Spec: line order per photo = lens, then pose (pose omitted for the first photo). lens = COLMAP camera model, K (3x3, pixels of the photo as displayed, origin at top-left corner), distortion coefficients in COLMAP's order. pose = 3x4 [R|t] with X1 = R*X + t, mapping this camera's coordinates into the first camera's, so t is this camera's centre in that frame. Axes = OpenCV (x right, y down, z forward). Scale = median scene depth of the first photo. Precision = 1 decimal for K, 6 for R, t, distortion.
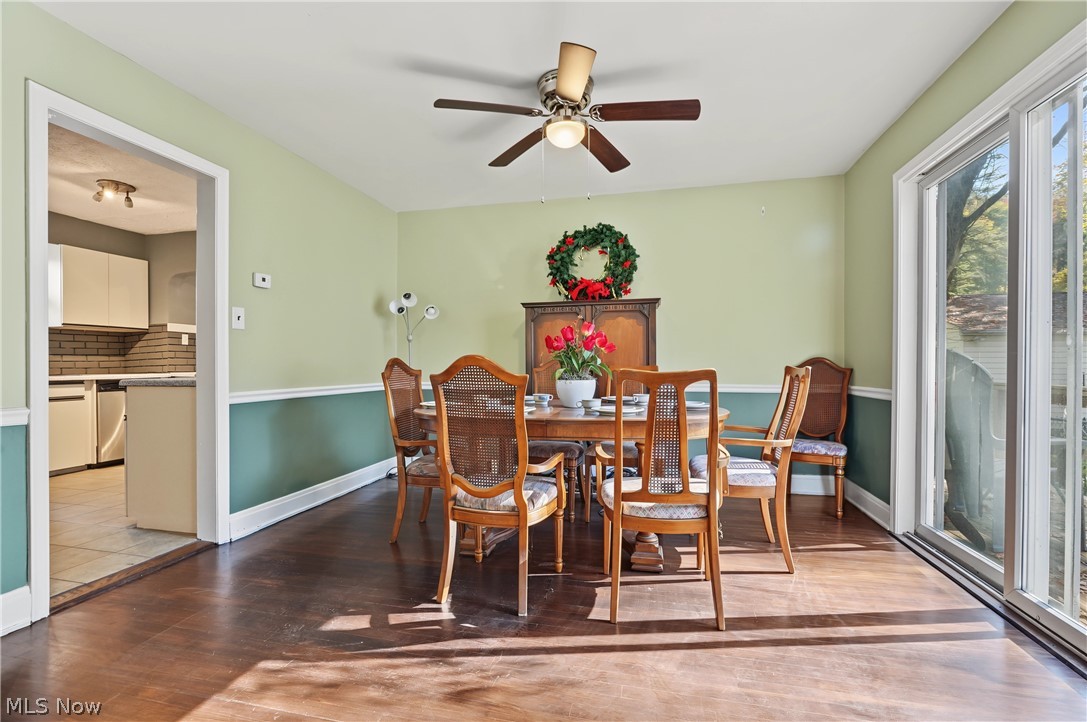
lens RADIAL K [[498.4, 0, 551.2], [0, 498.4, 363.1], [0, 0, 1]] dist [-0.012742, 0.003434]
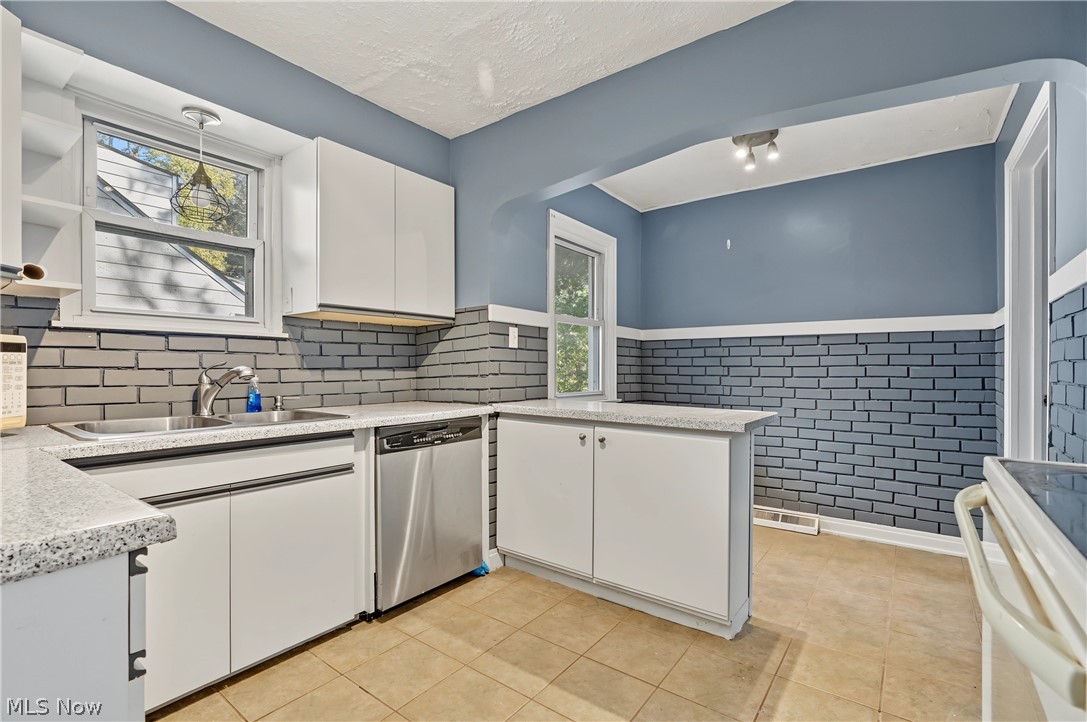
lens RADIAL K [[498.4, 0, 545.8], [0, 498.4, 367.0], [0, 0, 1]] dist [-0.012742, 0.003434]
pose [[0.913950, 0.005779, -0.405785, -0.502837], [-0.004639, 0.999982, 0.003791, -0.019492], [0.405800, -0.001582, 0.913960, 0.548985]]
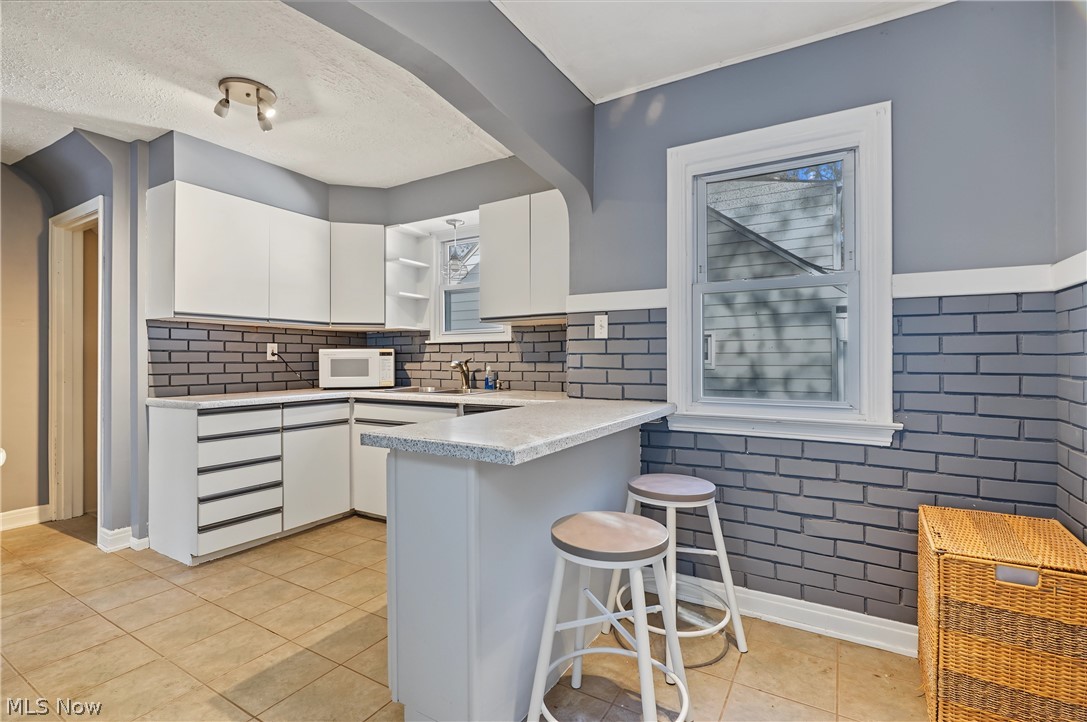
lens RADIAL K [[498.4, 0, 543.3], [0, 498.4, 357.0], [0, 0, 1]] dist [-0.012742, 0.003434]
pose [[-0.310262, -0.001950, -0.950649, -0.295155], [0.008380, 0.999953, -0.004786, -0.018489], [0.950614, -0.009452, -0.310231, 1.089016]]
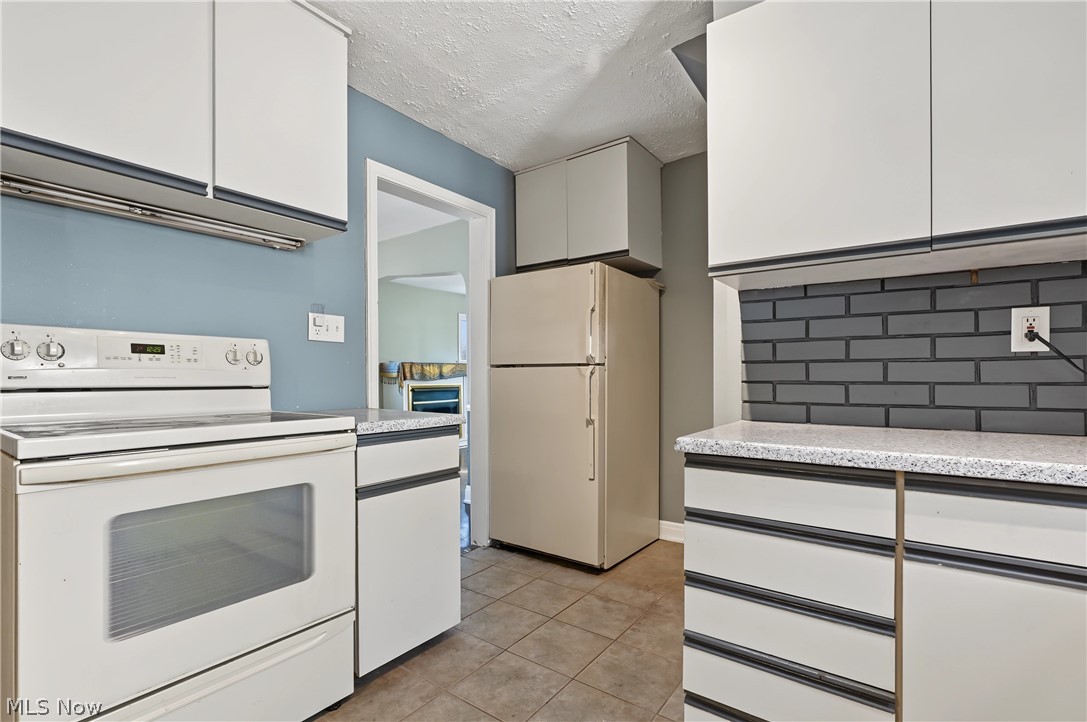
lens RADIAL K [[498.4, 0, 548.7], [0, 498.4, 377.5], [0, 0, 1]] dist [-0.012742, 0.003434]
pose [[-0.918518, 0.004540, 0.395354, -0.676370], [0.004293, 0.999990, -0.001510, -0.008708], [-0.395357, 0.000310, -0.918528, 0.870223]]
